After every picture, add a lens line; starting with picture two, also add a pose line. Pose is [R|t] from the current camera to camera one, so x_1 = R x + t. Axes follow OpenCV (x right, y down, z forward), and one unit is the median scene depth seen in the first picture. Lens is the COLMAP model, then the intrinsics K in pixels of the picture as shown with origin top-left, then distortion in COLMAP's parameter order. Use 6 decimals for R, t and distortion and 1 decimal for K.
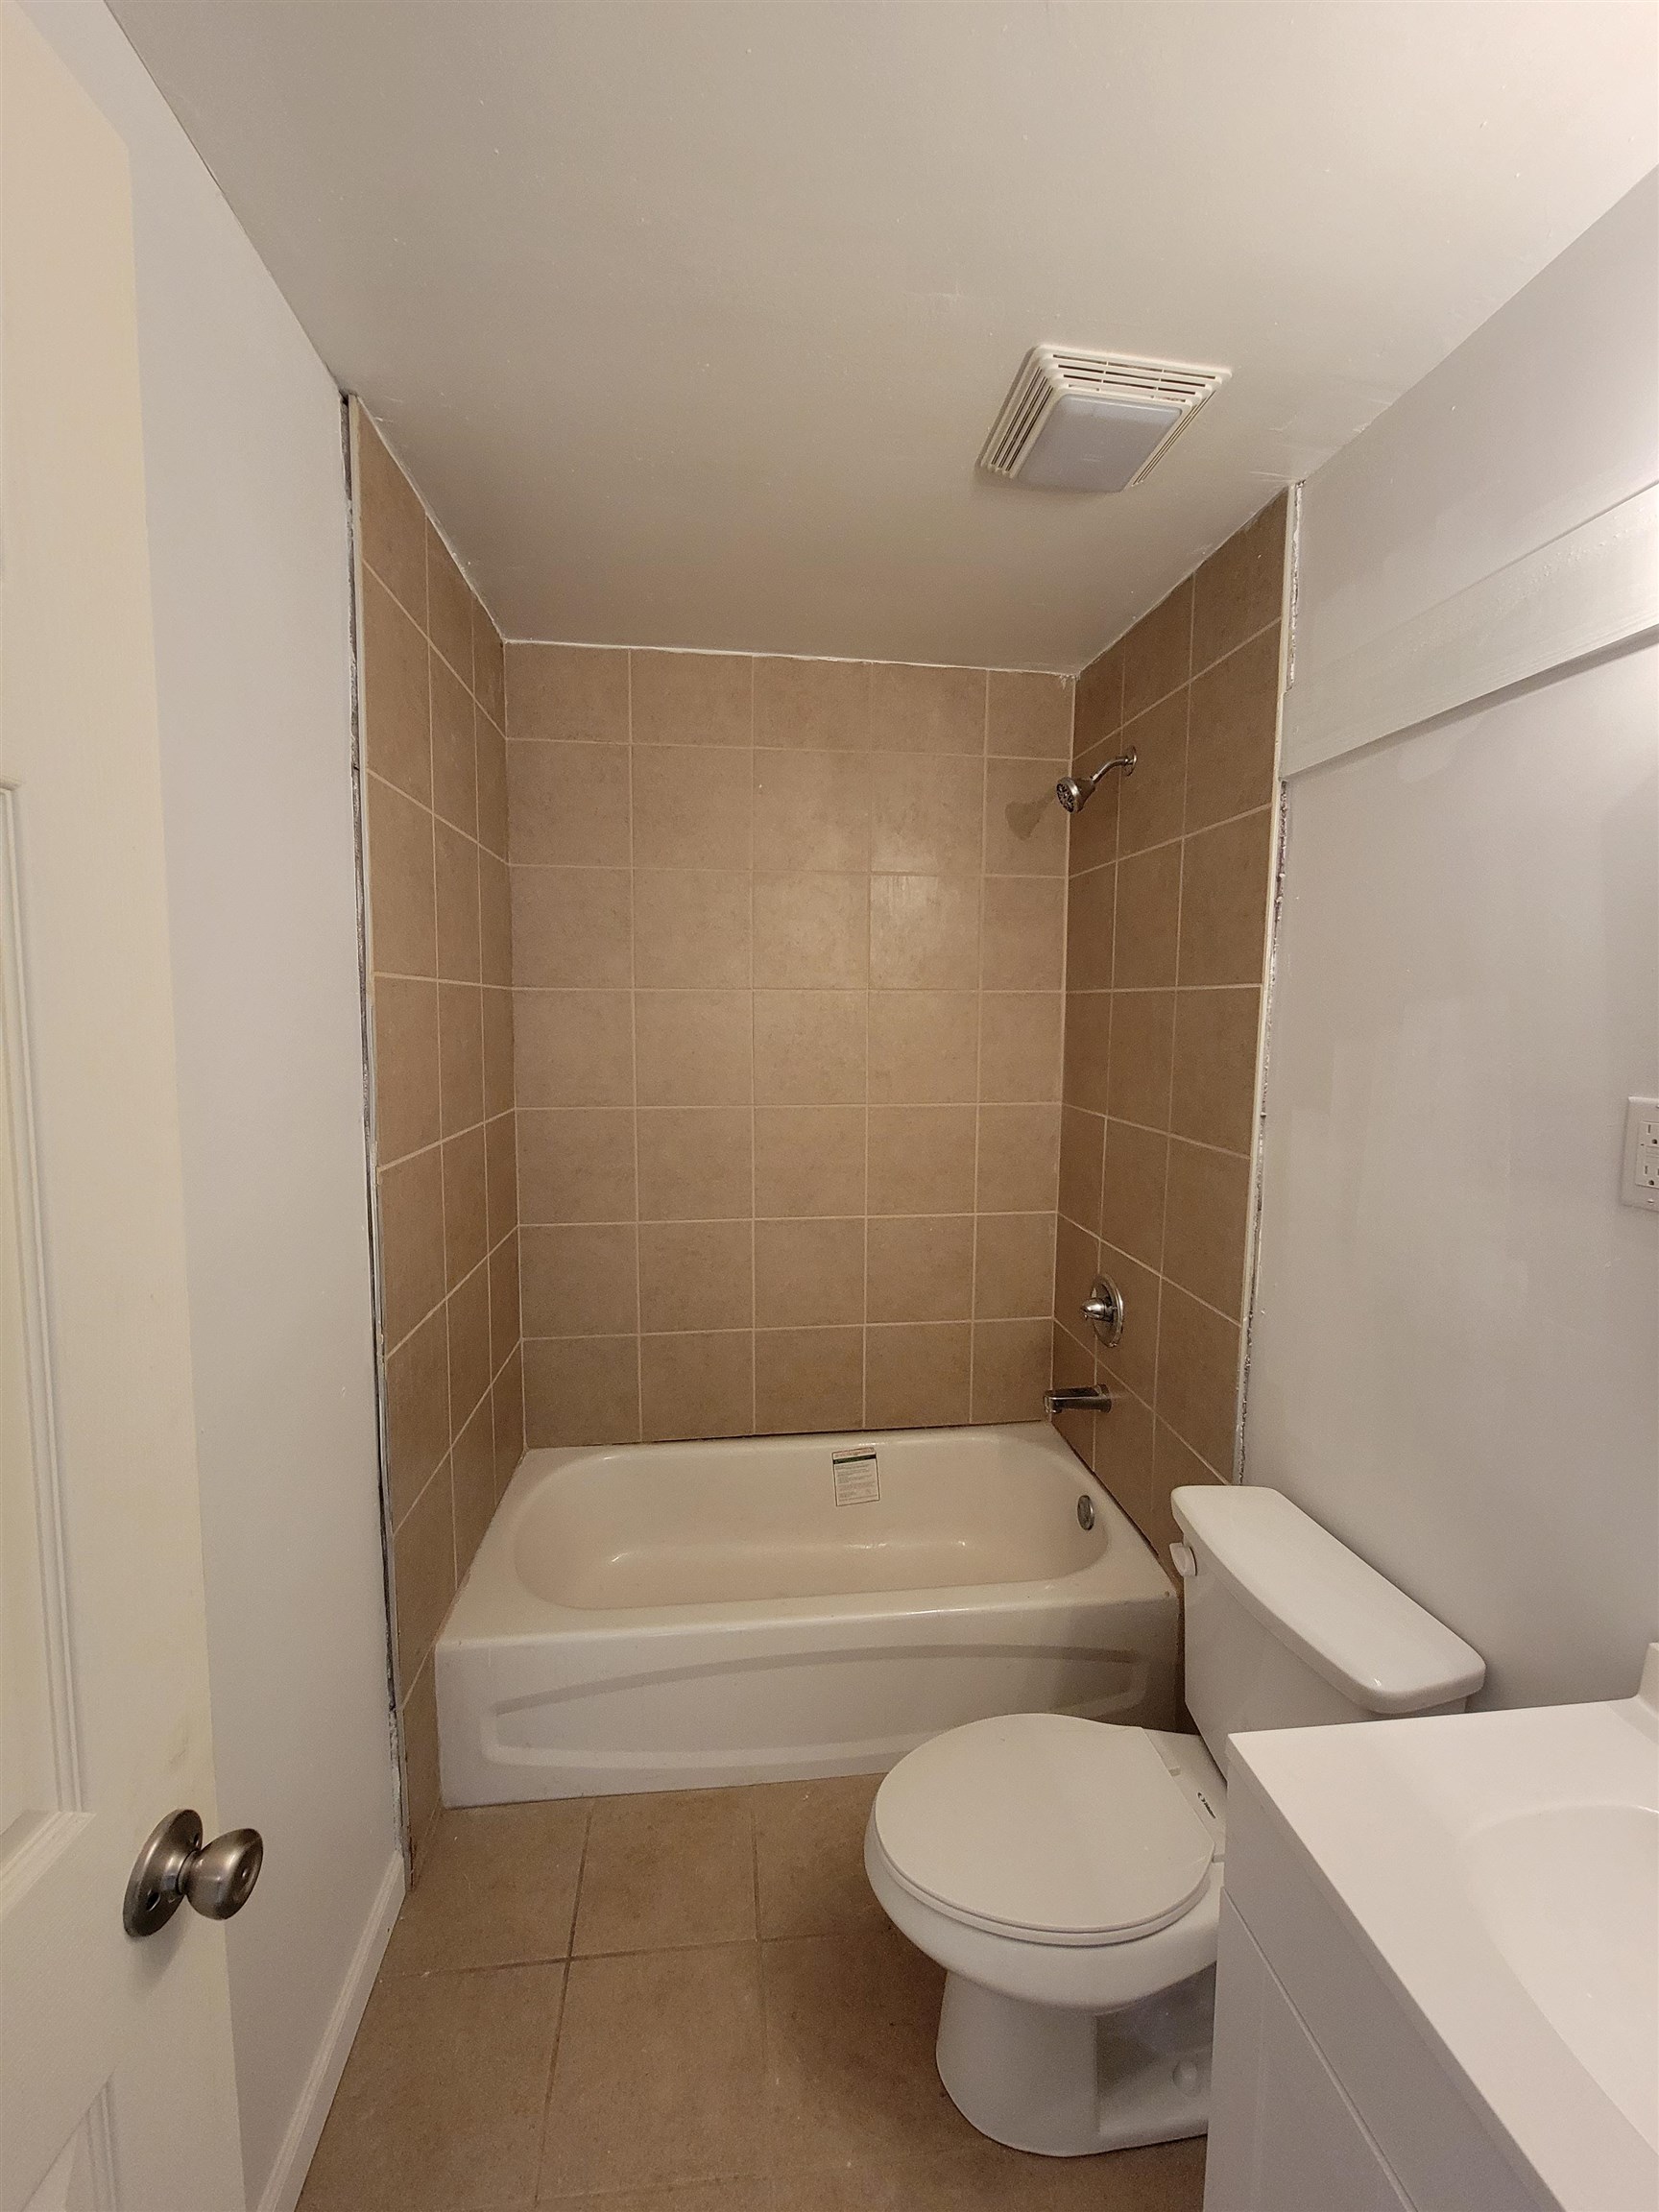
lens RADIAL K [[911.6, 0, 831.2], [0, 911.6, 1107.6], [0, 0, 1]] dist [-0.004523, -0.000883]
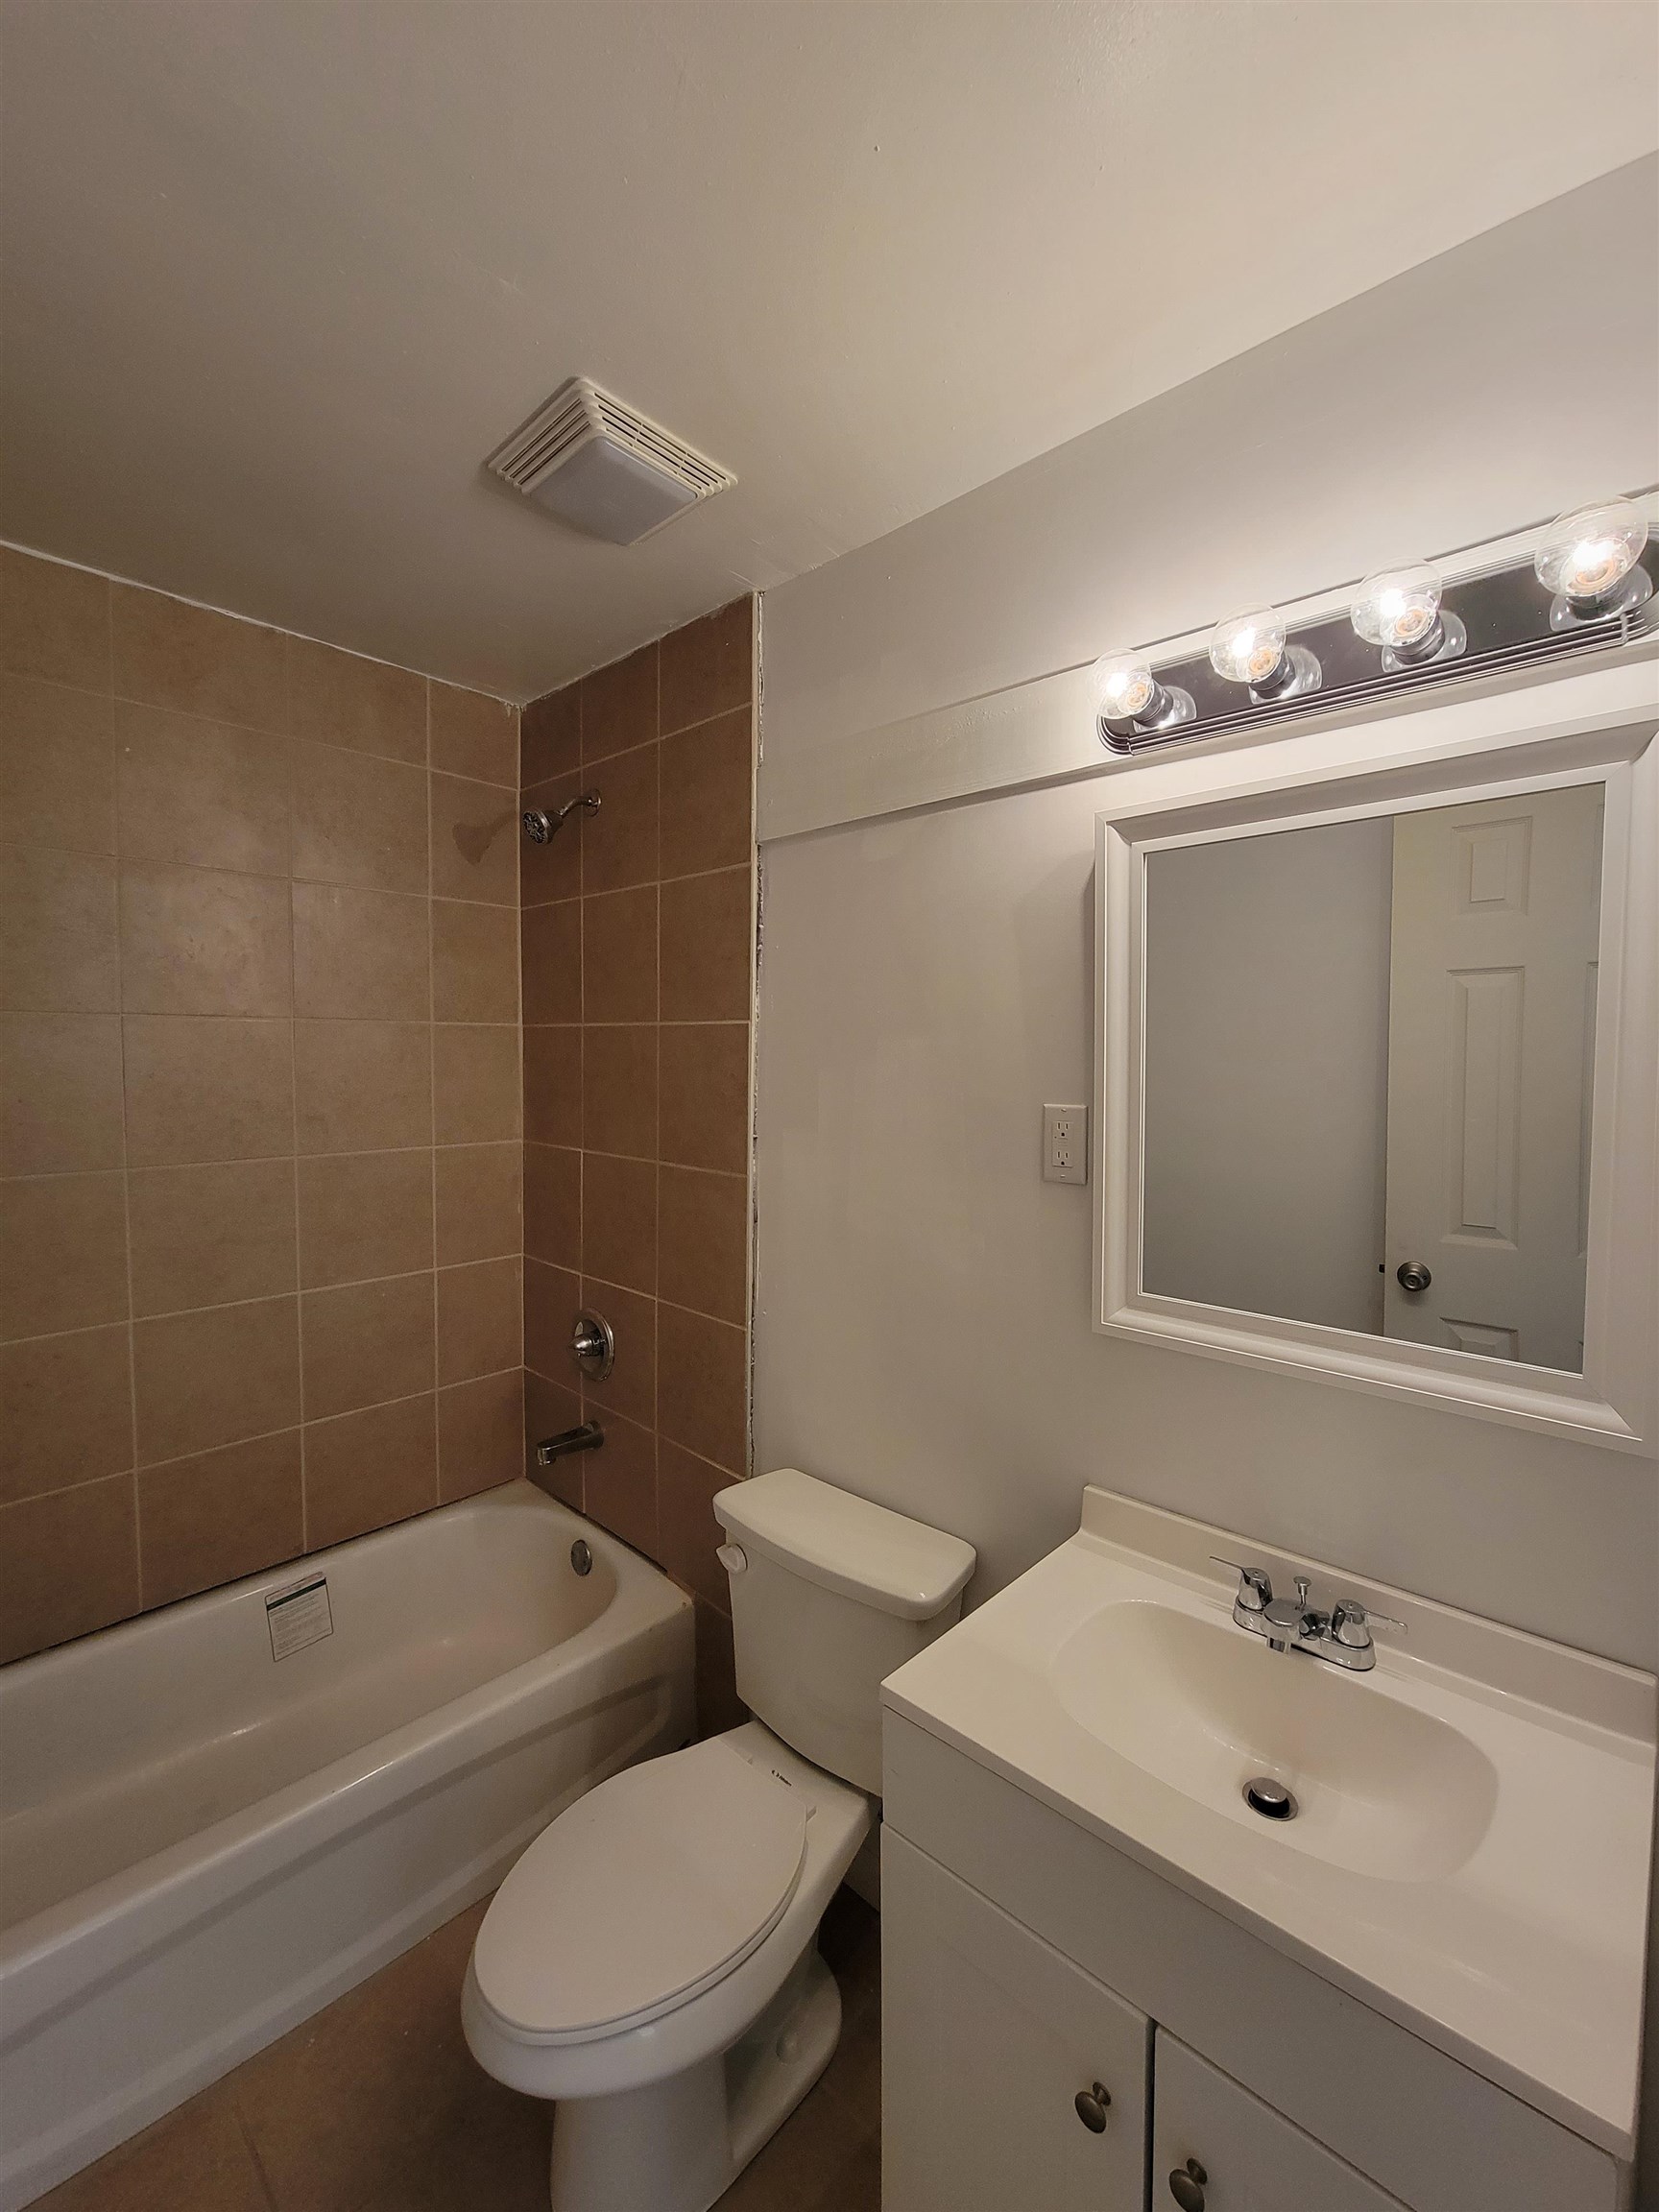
lens RADIAL K [[911.6, 0, 826.6], [0, 911.6, 1106.7], [0, 0, 1]] dist [-0.004523, -0.000883]
pose [[0.765056, -0.037768, 0.642855, -0.152001], [0.065379, 0.997676, -0.019193, -0.001581], [-0.640636, 0.056713, 0.765748, 0.069144]]
